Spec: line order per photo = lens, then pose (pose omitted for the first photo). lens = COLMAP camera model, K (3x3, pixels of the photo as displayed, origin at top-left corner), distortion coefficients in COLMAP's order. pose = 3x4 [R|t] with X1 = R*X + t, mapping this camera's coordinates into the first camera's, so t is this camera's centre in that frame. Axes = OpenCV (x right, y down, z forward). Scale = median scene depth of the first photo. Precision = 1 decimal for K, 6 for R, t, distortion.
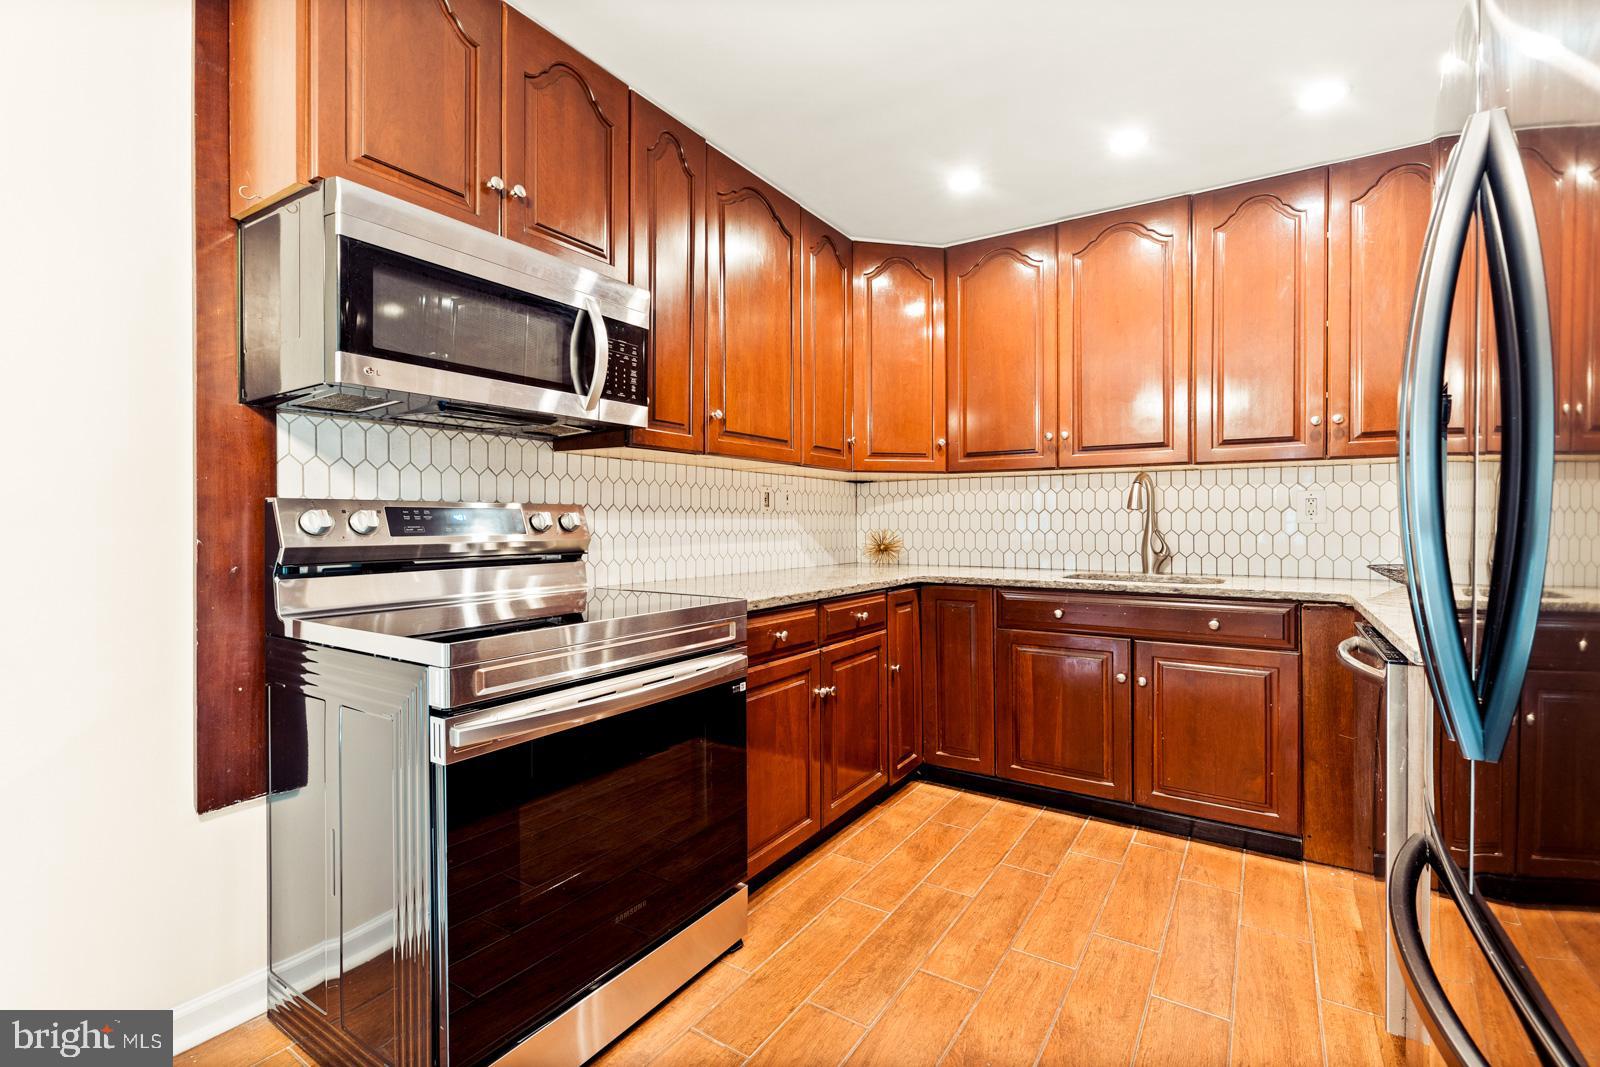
lens RADIAL K [[663.1, 0, 858.0], [0, 663.1, 525.1], [0, 0, 1]] dist [-0.002710, -0.000018]
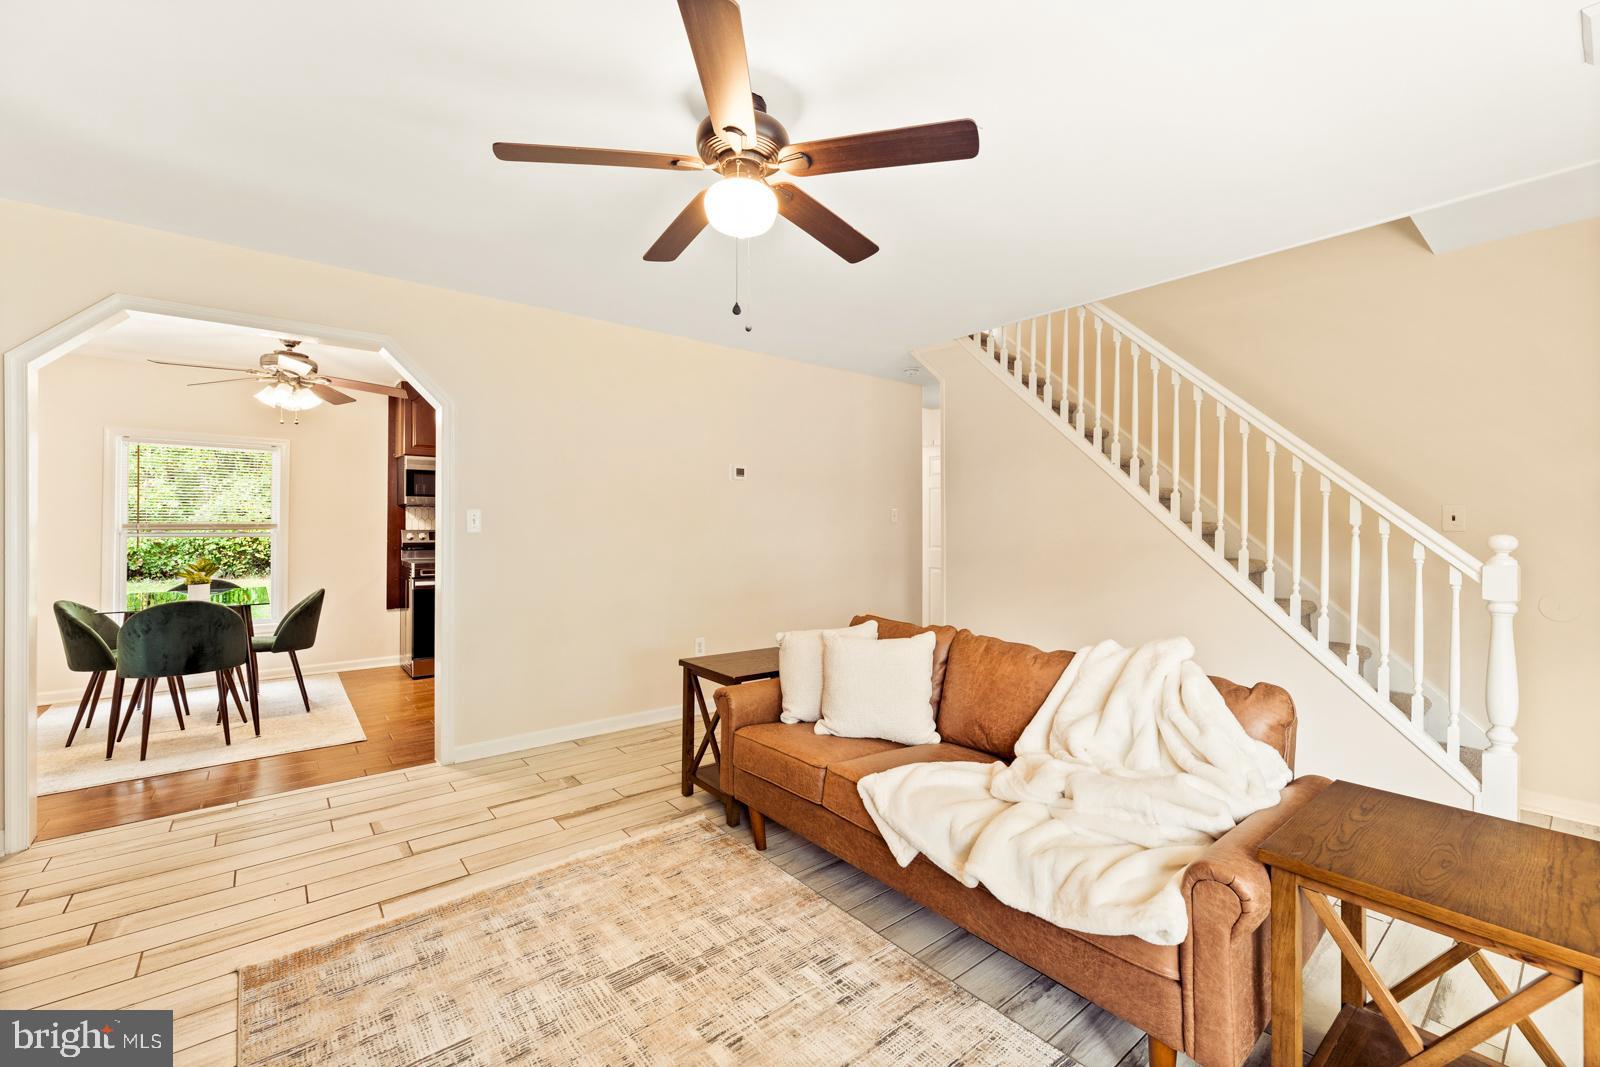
lens RADIAL K [[663.1, 0, 802.0], [0, 663.1, 518.5], [0, 0, 1]] dist [-0.002710, -0.000018]
pose [[0.939655, 0.002110, -0.342116, 2.652658], [-0.008445, 0.999819, -0.017027, -0.060578], [0.342018, 0.018889, 0.939504, -1.848333]]
